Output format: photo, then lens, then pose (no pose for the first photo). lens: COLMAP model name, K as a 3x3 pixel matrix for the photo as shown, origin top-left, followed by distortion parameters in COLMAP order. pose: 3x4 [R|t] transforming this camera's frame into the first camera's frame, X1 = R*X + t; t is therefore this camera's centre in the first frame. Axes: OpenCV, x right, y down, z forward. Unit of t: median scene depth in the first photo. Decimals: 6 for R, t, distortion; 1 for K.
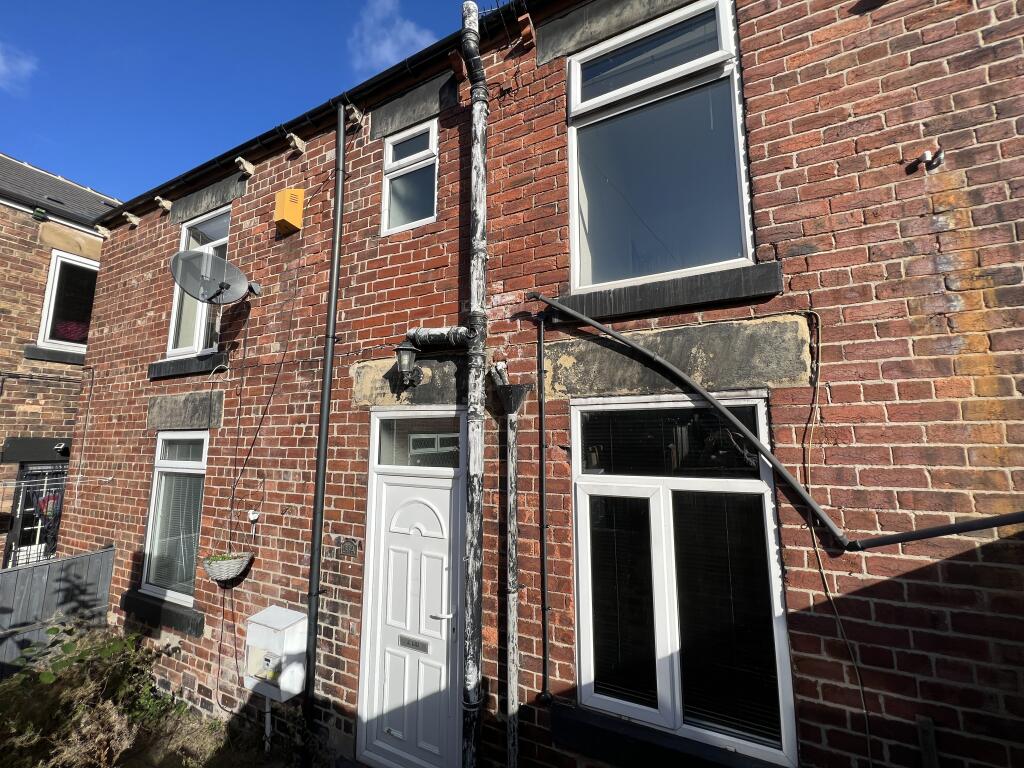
lens RADIAL K [[407.8, 0, 511.4], [0, 407.8, 383.3], [0, 0, 1]] dist [-0.000080, -0.000549]
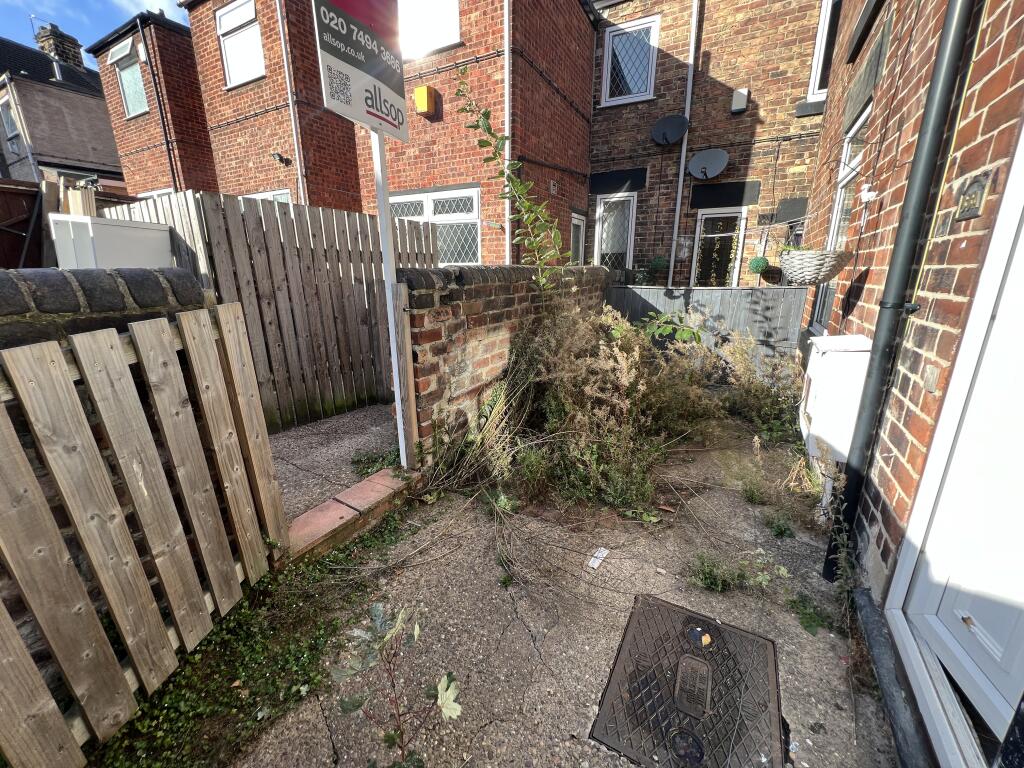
lens RADIAL K [[407.8, 0, 515.8], [0, 407.8, 384.3], [0, 0, 1]] dist [-0.000080, -0.000549]
pose [[-0.054641, 0.269024, -0.961582, 0.067525], [0.146244, 0.954792, 0.258815, 0.454420], [0.987738, -0.126483, -0.091514, 0.633738]]
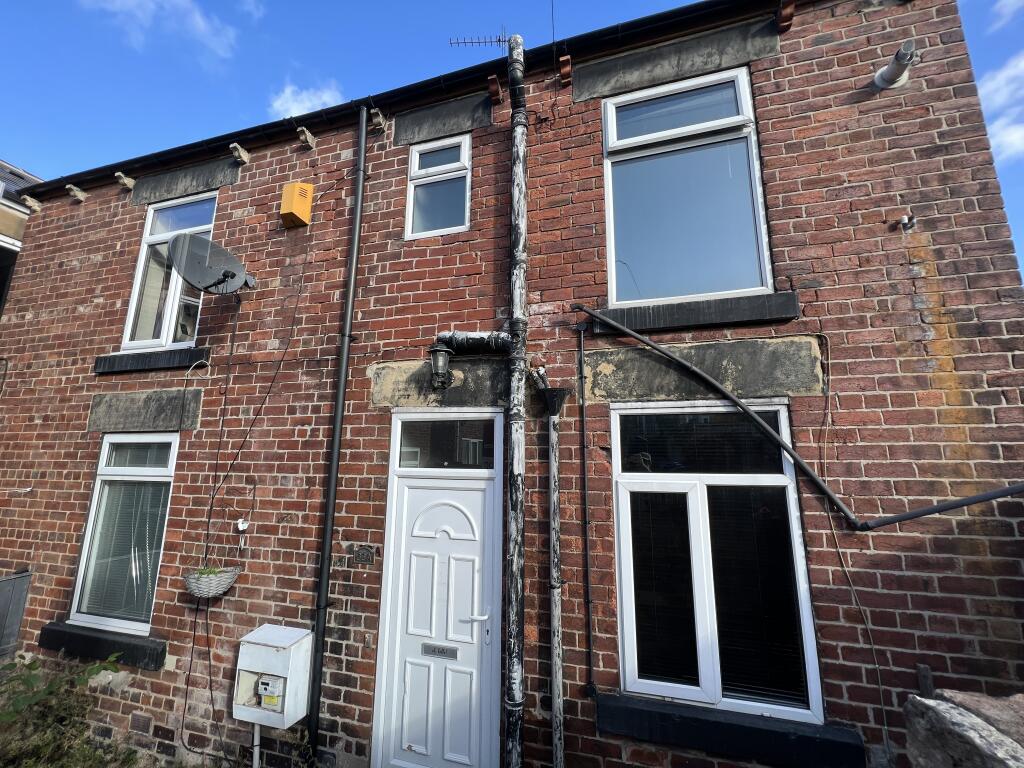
lens RADIAL K [[407.8, 0, 511.9], [0, 407.8, 384.1], [0, 0, 1]] dist [-0.000080, -0.000549]
pose [[0.984395, 0.042199, 0.170840, -0.264057], [-0.033393, 0.997977, -0.054097, 0.048630], [-0.172777, 0.047548, 0.983813, -0.019940]]
